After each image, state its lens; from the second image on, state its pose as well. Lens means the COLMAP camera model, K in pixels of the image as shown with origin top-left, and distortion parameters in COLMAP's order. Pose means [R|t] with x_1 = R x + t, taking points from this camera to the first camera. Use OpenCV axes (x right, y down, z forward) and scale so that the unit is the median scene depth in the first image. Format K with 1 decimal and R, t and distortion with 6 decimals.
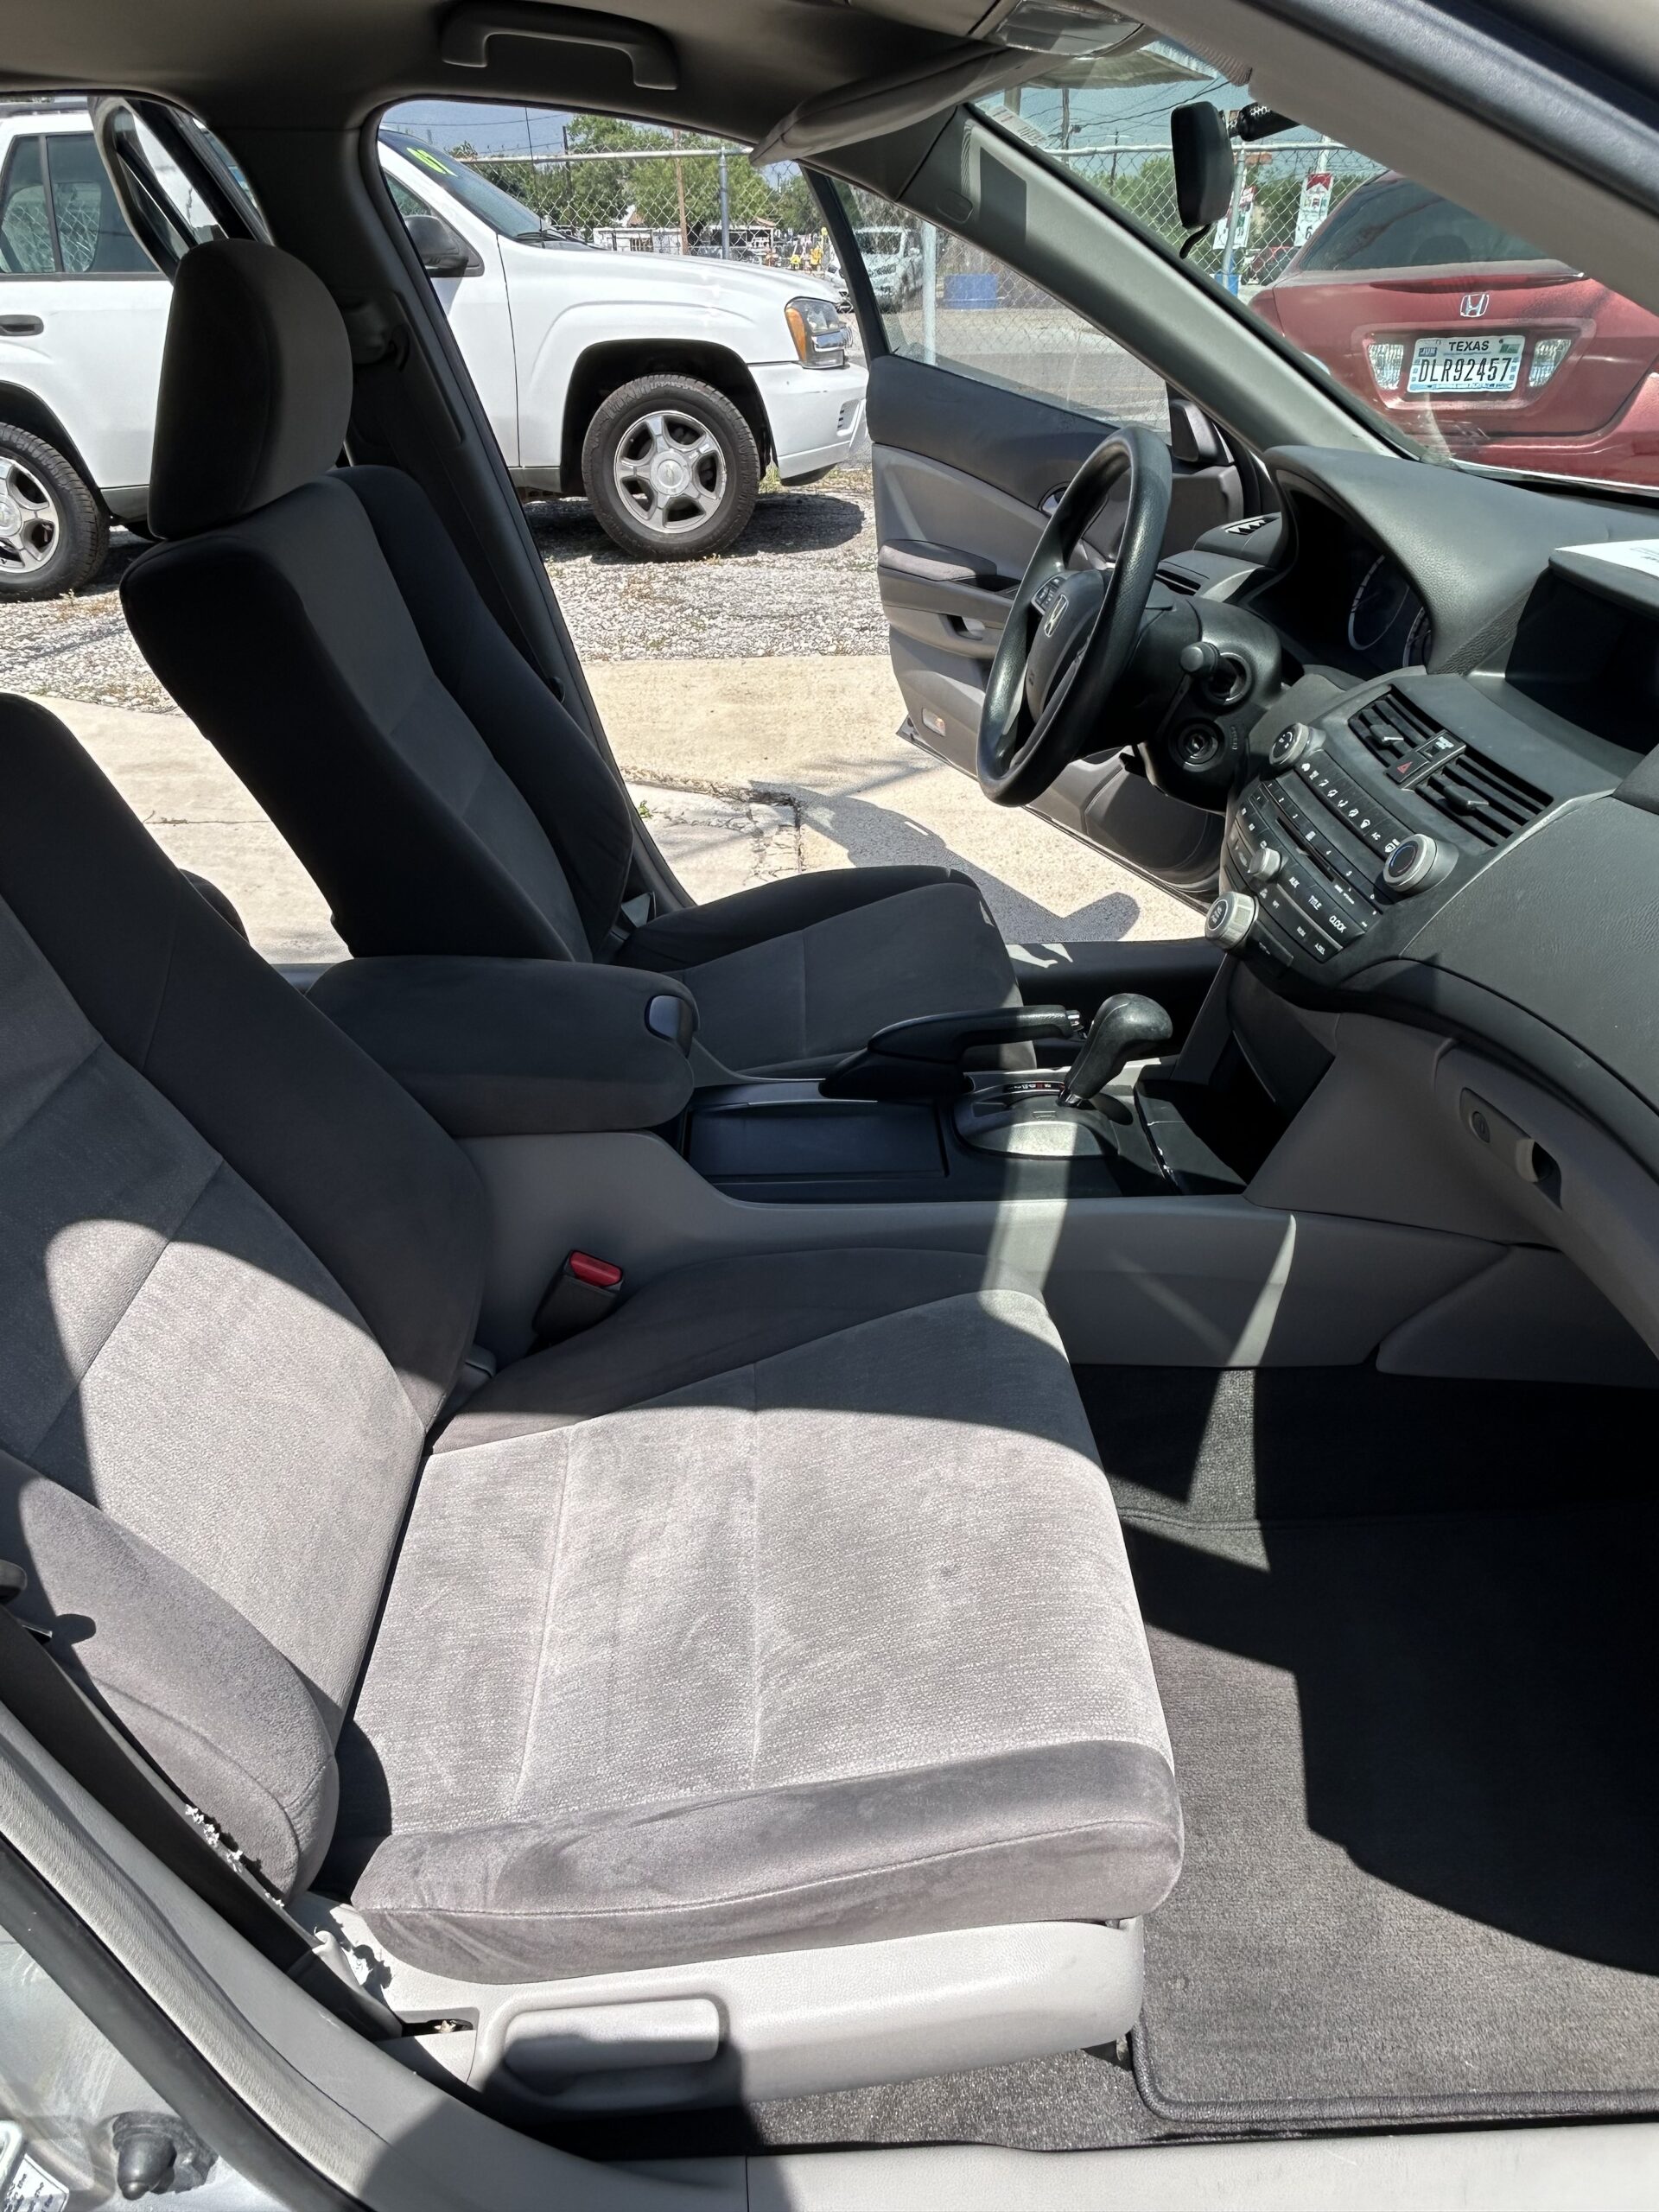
lens RADIAL K [[1366.9, 0, 829.5], [0, 1366.9, 1106.0], [0, 0, 1]] dist [-0.003733, -0.003683]
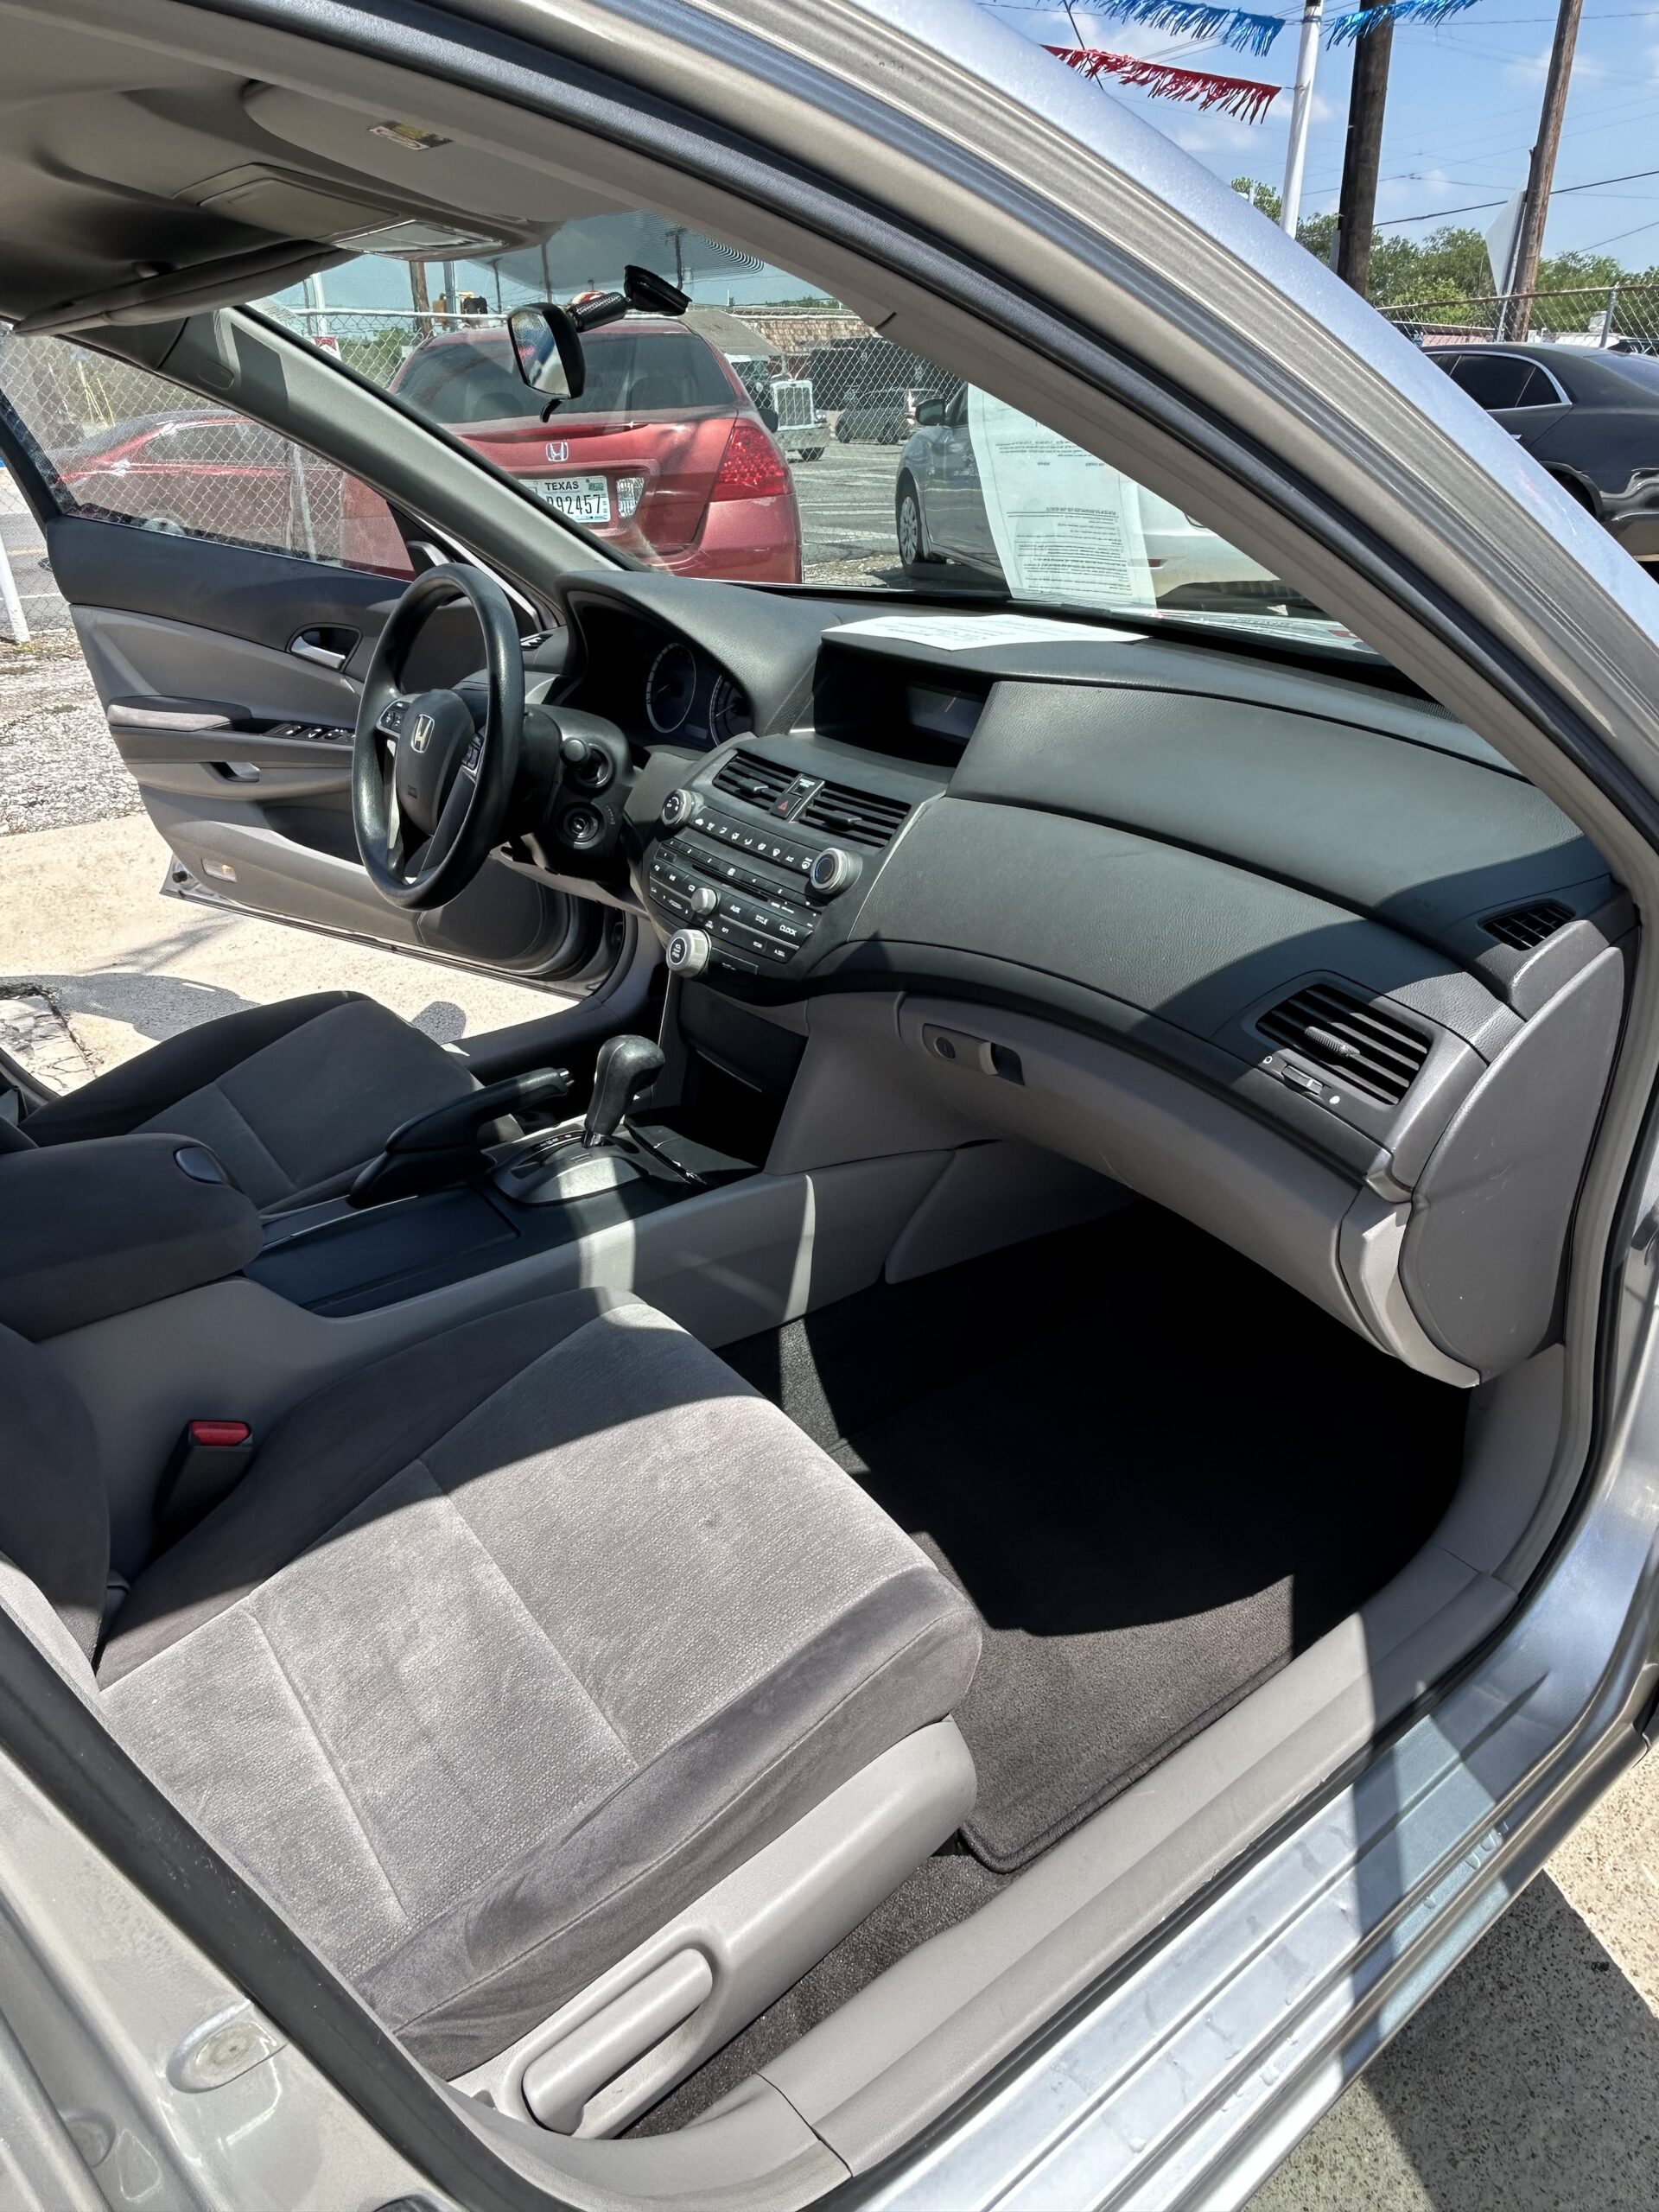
lens RADIAL K [[1361.5, 0, 827.4], [0, 1361.5, 1100.6], [0, 0, 1]] dist [-0.004149, -0.001030]
pose [[0.828280, -0.255822, 0.498505, -0.232061], [0.298251, 0.954470, -0.005739, 0.029695], [-0.474340, 0.153433, 0.866868, -0.064457]]
